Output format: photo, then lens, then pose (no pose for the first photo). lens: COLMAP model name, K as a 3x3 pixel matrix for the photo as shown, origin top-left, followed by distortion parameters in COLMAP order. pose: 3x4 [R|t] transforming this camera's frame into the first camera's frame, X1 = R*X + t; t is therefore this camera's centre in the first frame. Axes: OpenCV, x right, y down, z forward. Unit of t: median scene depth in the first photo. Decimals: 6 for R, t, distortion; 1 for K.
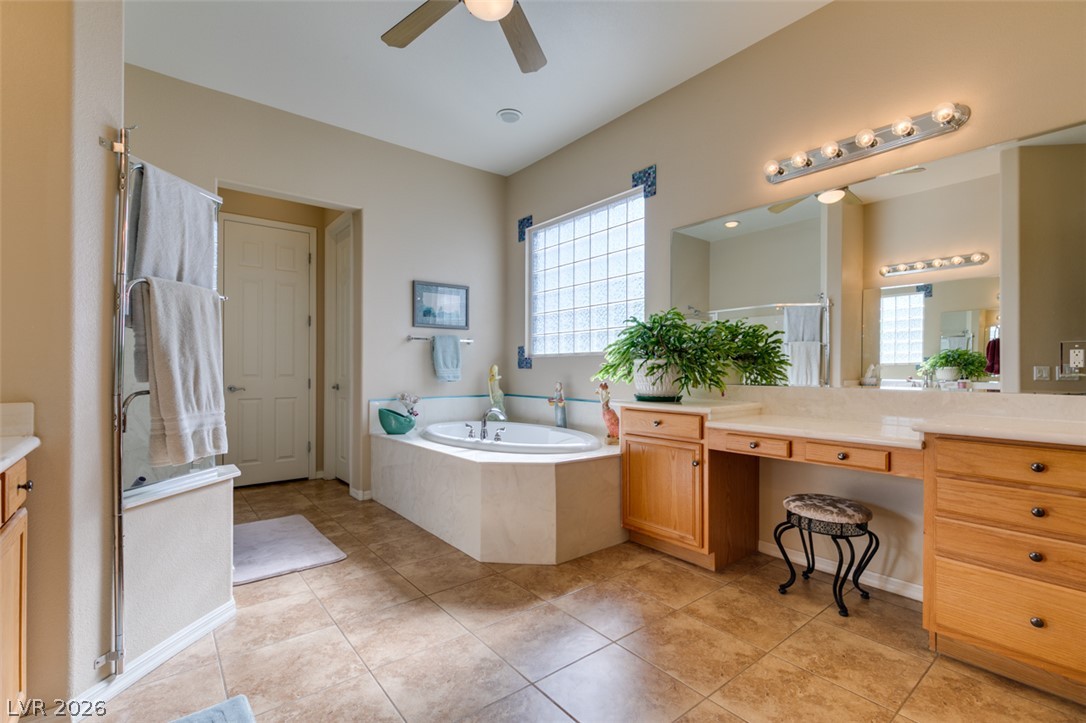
lens RADIAL K [[484.5, 0, 542.7], [0, 484.5, 367.5], [0, 0, 1]] dist [0.007360, -0.002019]
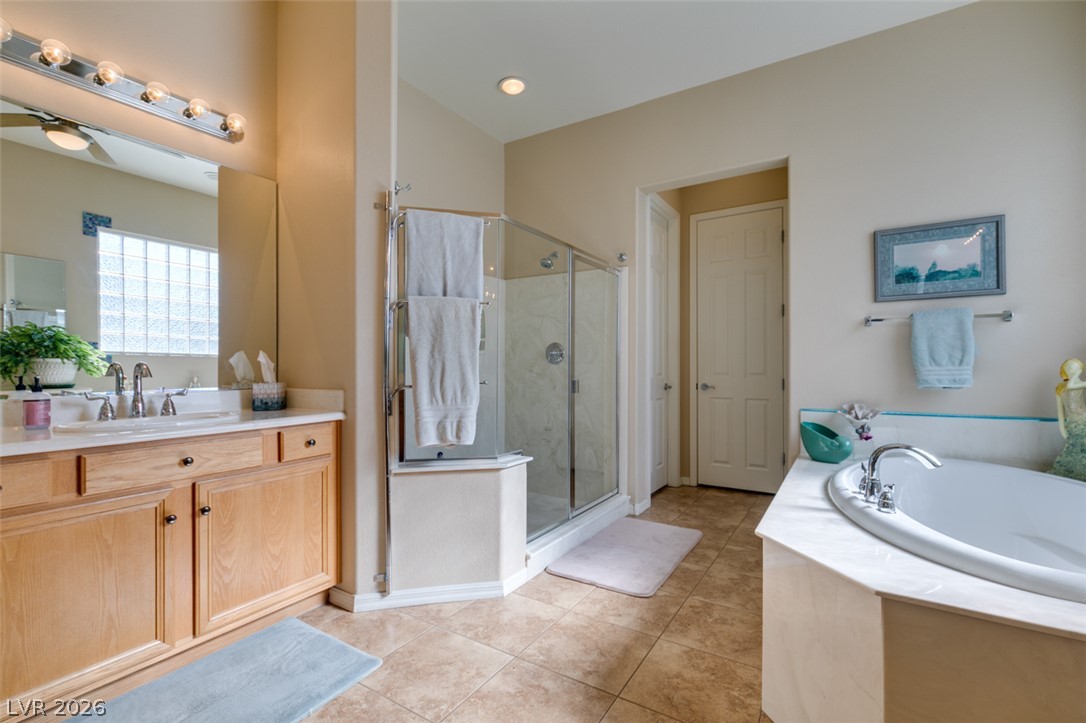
lens RADIAL K [[484.5, 0, 542.7], [0, 484.5, 367.5], [0, 0, 1]] dist [0.007360, -0.002019]
pose [[0.324106, -0.000304, -0.946021, 0.344404], [0.005392, 0.999984, 0.001526, -0.000105], [0.946005, -0.005596, 0.324103, 0.612419]]
